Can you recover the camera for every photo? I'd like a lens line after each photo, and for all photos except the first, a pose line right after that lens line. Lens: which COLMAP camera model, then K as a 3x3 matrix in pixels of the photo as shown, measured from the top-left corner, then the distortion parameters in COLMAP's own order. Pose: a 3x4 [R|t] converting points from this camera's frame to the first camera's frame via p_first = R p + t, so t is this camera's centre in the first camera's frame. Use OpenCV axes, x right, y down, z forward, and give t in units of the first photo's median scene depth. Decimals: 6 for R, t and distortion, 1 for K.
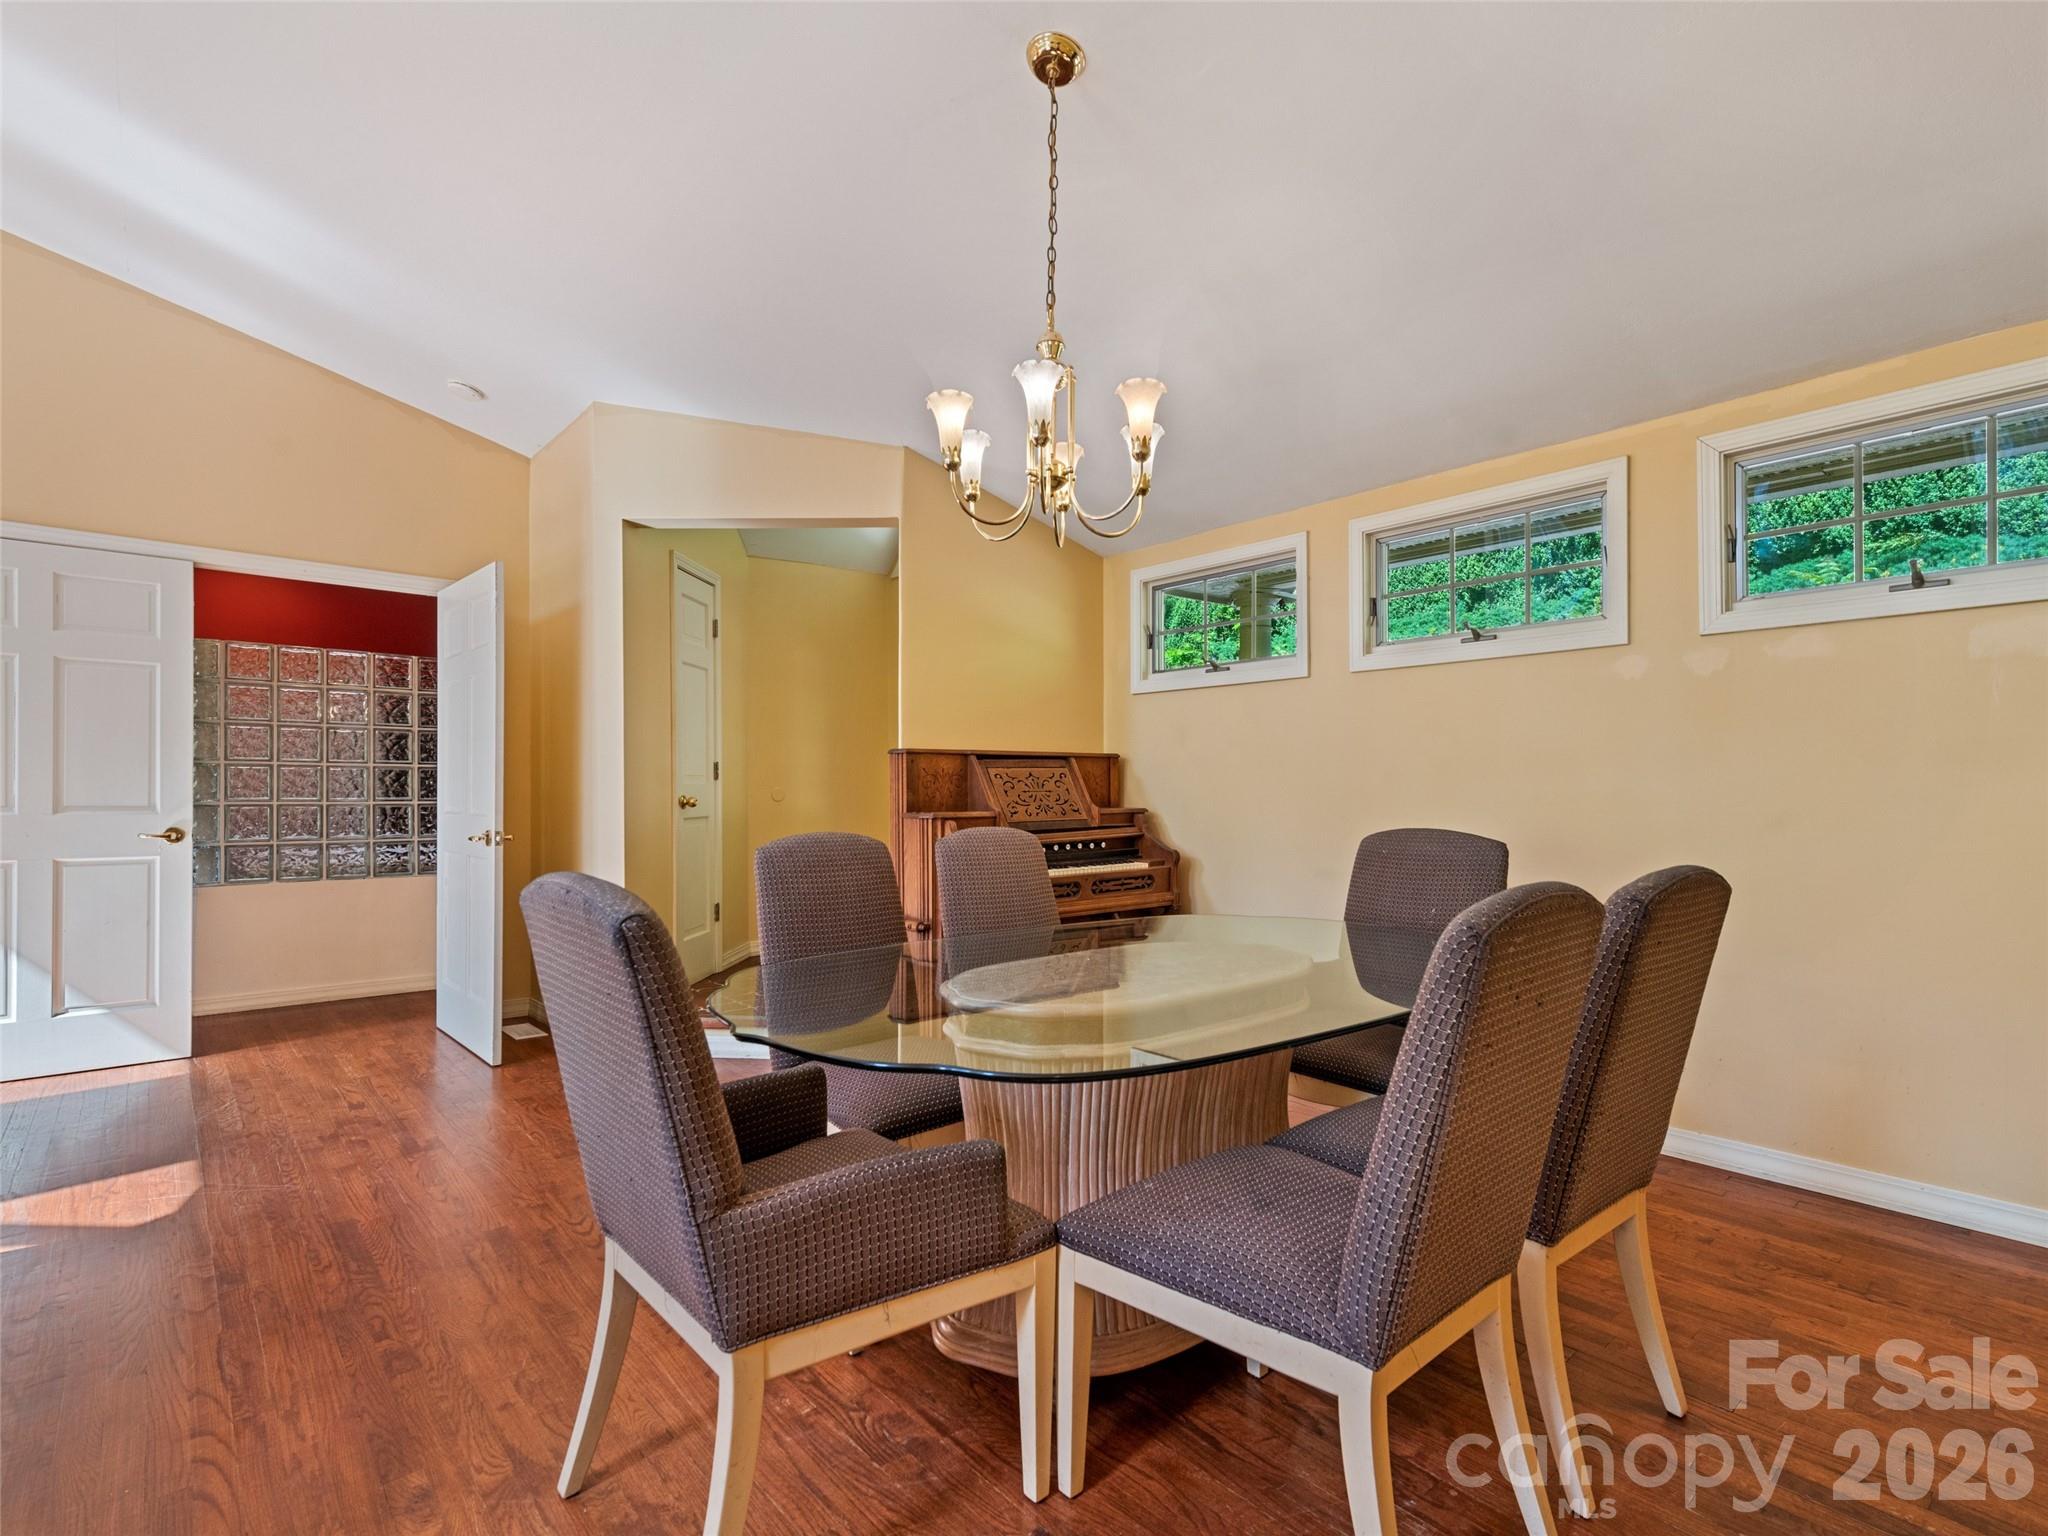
lens RADIAL K [[998.5, 0, 1027.8], [0, 998.5, 786.8], [0, 0, 1]] dist [0.003612, 0.000570]
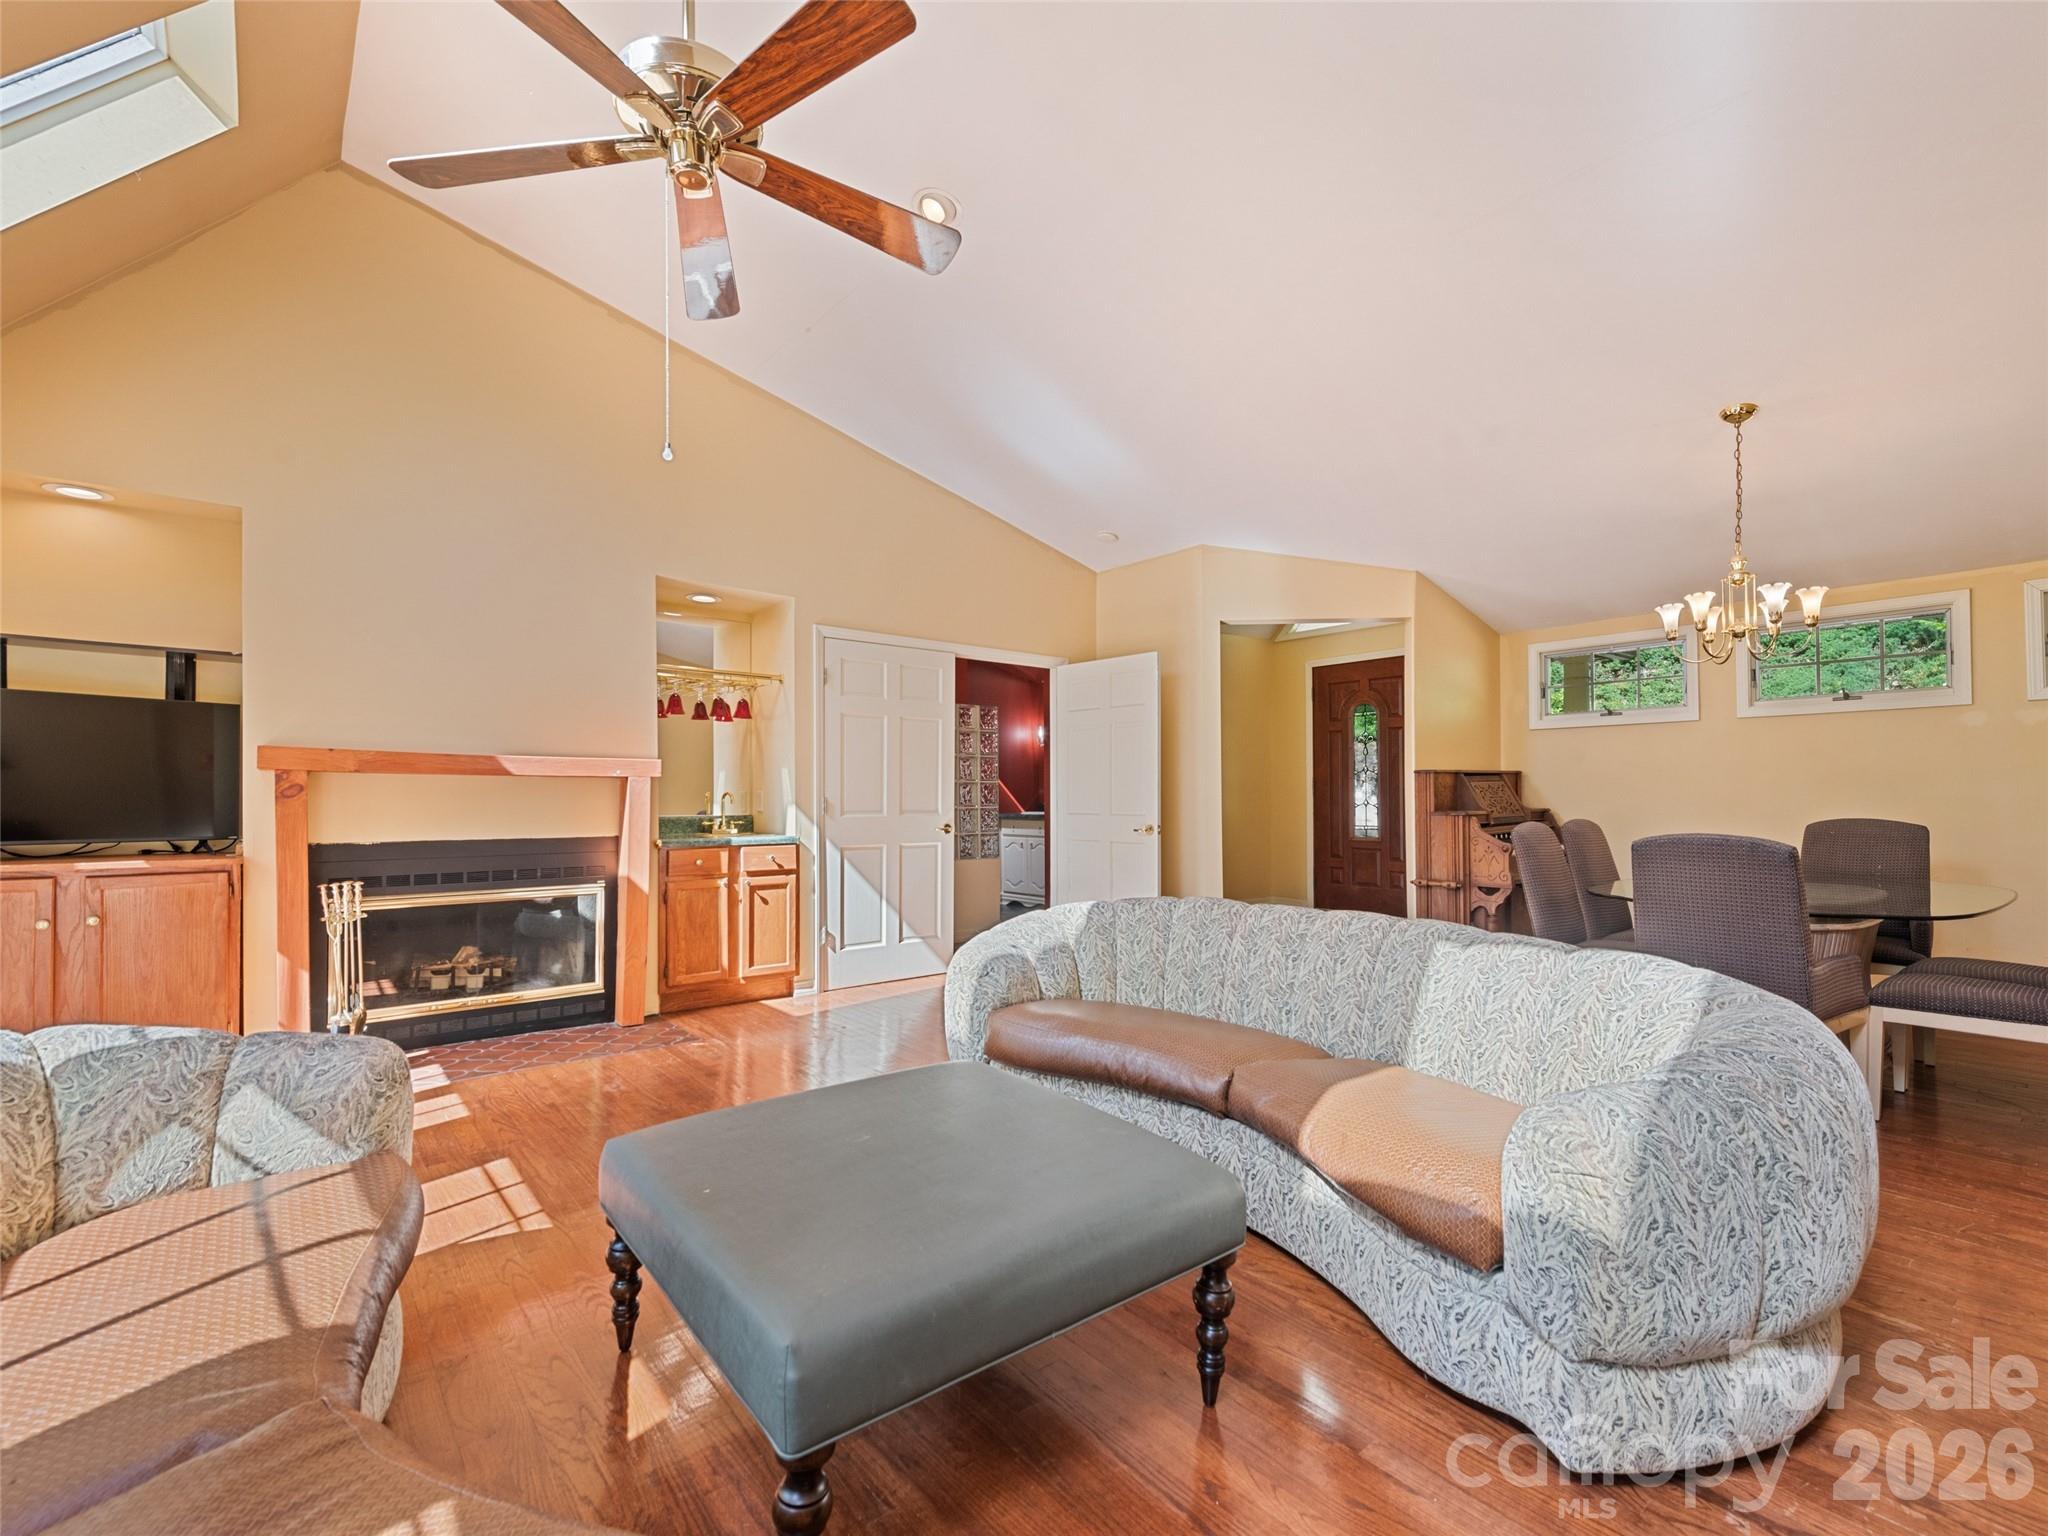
lens RADIAL K [[910.2, 0, 1014.8], [0, 910.2, 786.3], [0, 0, 1]] dist [0.001403, 0.000057]
pose [[0.999113, -0.007861, -0.041380, -0.683754], [0.007805, 0.999968, -0.001507, -0.015548], [0.041390, 0.001182, 0.999142, -0.414955]]
